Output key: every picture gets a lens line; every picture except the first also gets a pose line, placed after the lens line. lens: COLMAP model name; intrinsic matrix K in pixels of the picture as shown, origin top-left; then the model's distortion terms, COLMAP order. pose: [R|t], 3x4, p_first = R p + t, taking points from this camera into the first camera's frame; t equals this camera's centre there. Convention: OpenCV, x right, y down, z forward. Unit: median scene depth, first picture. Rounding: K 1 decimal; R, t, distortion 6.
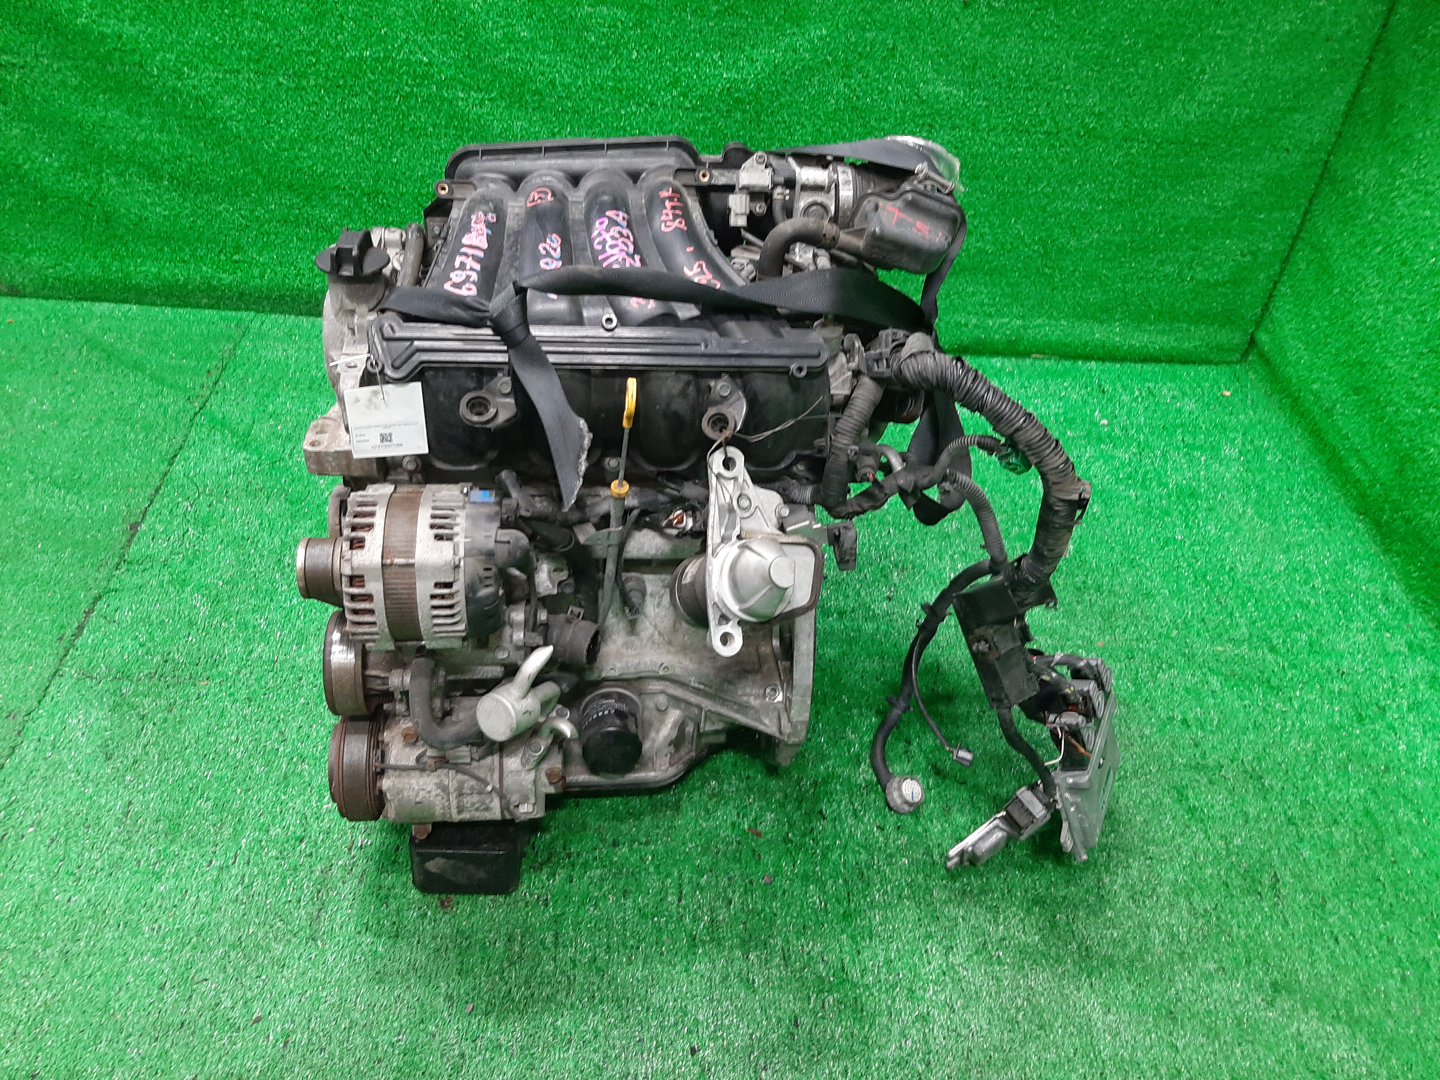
lens RADIAL K [[1074.1, 0, 720.0], [0, 1074.1, 540.0], [0, 0, 1]] dist [0.070389, -0.113575]
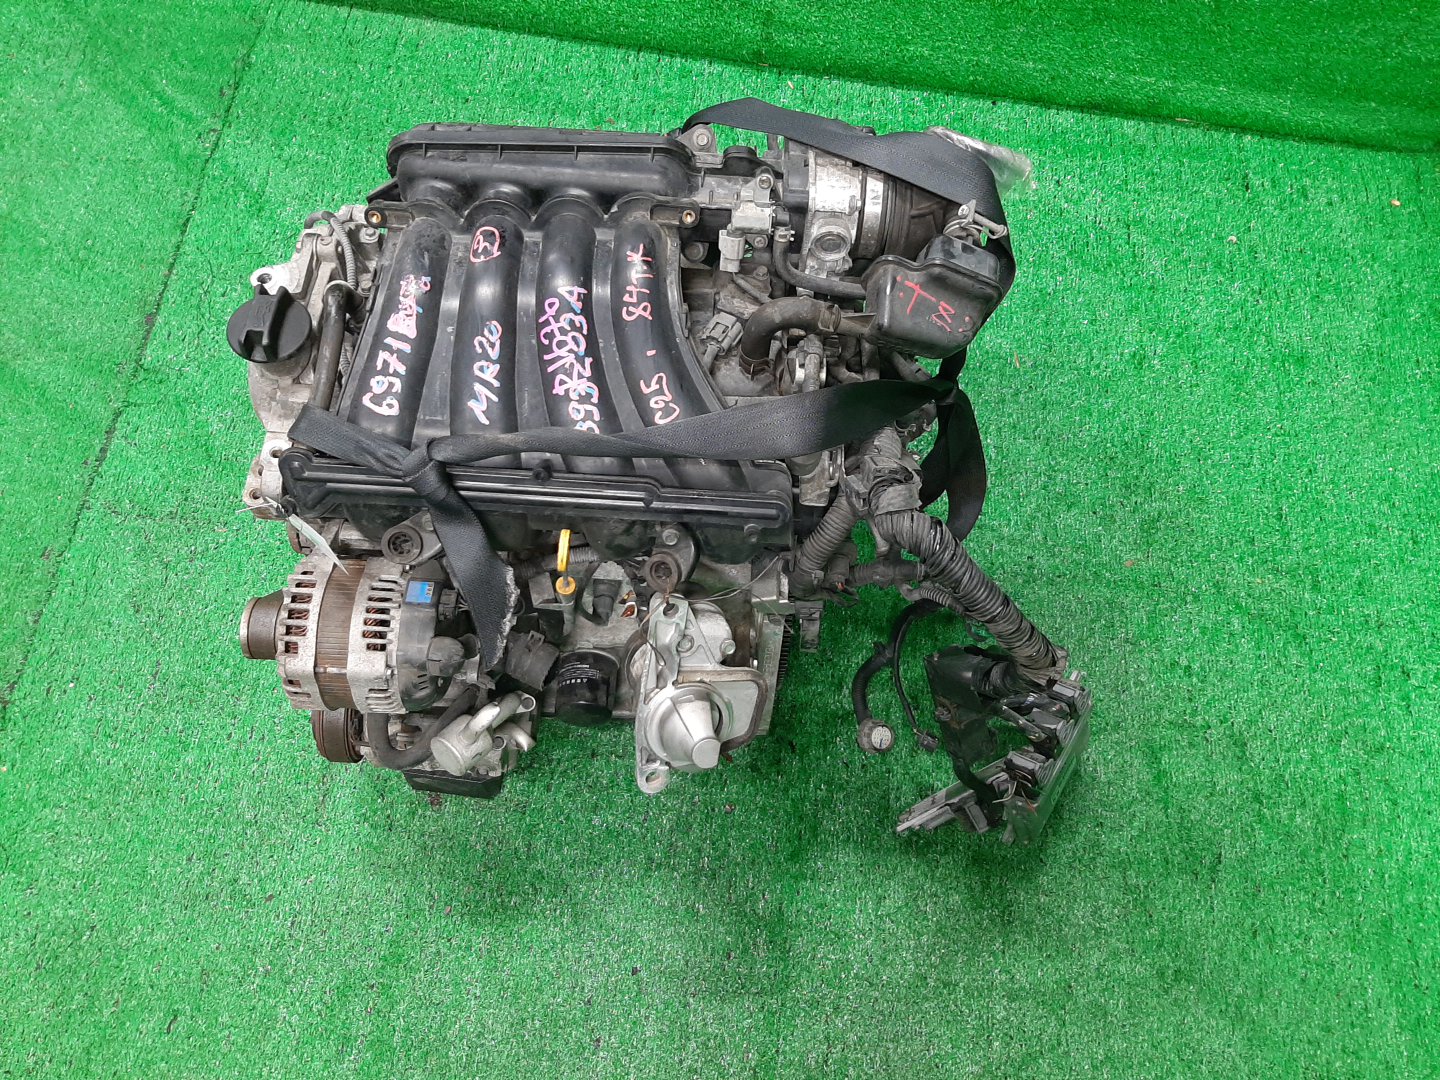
lens RADIAL K [[1074.1, 0, 720.0], [0, 1074.1, 540.0], [0, 0, 1]] dist [0.070389, -0.113575]
pose [[0.989551, 0.123564, -0.074300, 0.104911], [-0.080497, 0.900993, 0.426301, -0.491891], [0.119619, -0.415865, 0.901525, 0.176558]]
